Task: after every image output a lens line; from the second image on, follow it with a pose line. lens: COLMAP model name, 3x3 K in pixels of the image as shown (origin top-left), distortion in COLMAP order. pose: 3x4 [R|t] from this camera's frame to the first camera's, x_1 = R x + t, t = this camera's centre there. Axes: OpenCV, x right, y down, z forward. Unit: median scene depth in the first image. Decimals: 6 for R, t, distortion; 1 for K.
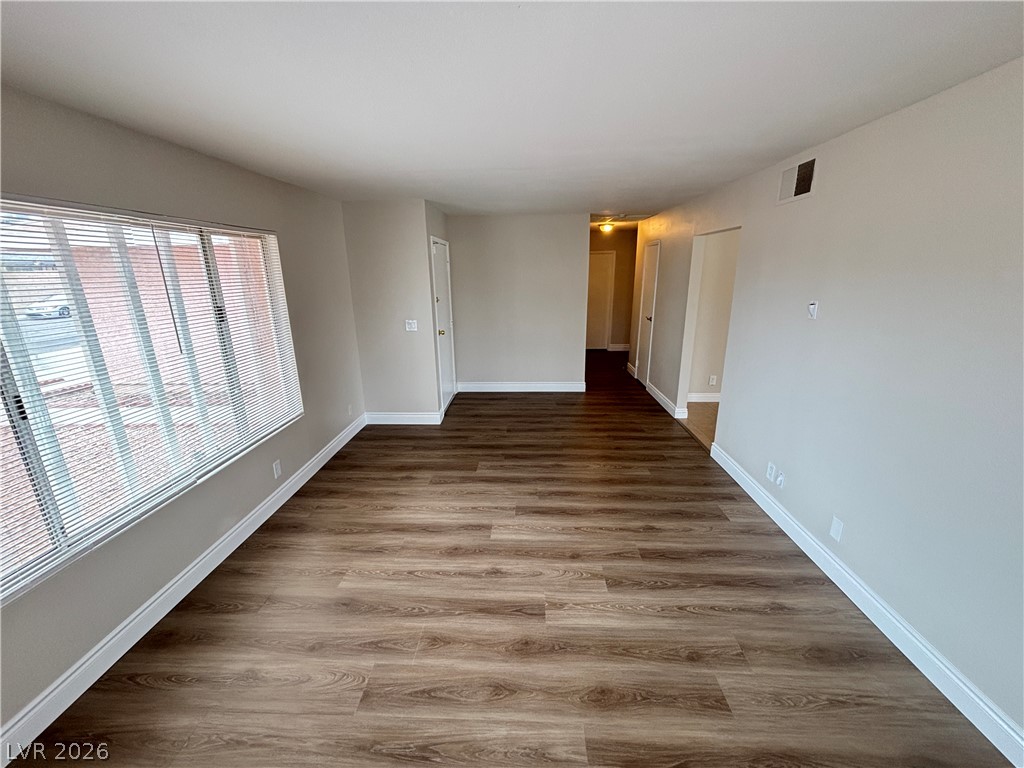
lens RADIAL K [[414.4, 0, 513.3], [0, 414.4, 382.0], [0, 0, 1]] dist [0.003401, 0.000137]
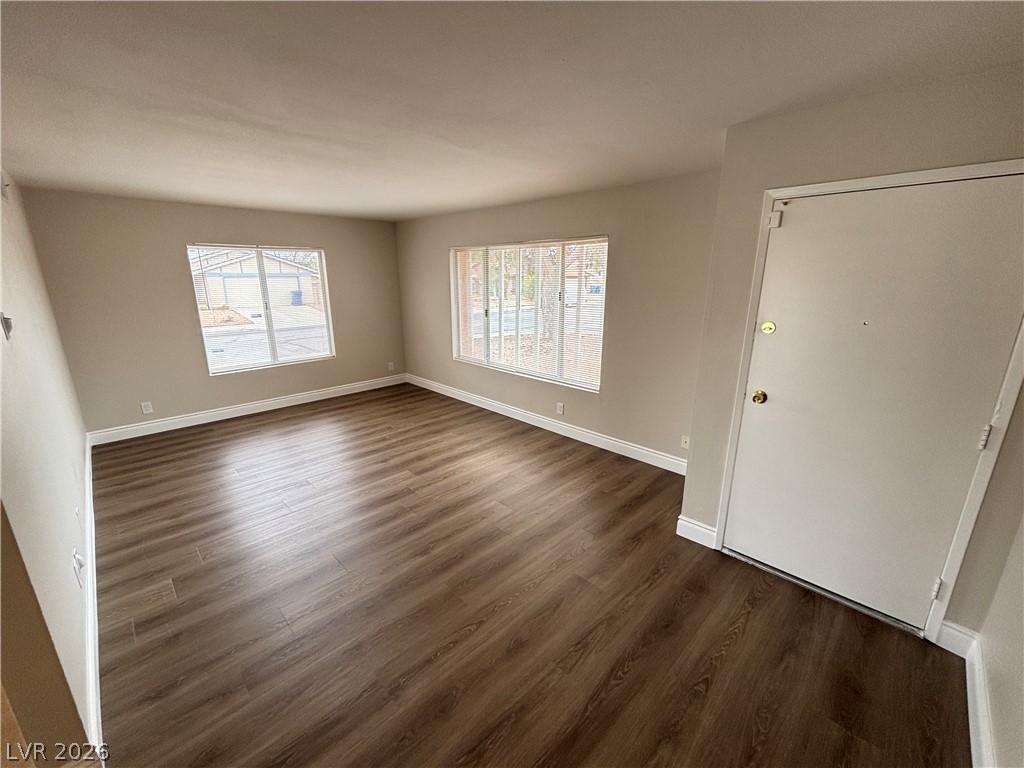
lens RADIAL K [[411.5, 0, 511.6], [0, 411.5, 382.7], [0, 0, 1]] dist [0.001532, -0.000121]
pose [[-0.680813, 0.194587, -0.706137, 0.501855], [-0.186684, 0.886129, 0.424175, -0.417972], [0.708267, 0.420608, -0.566962, 1.572079]]
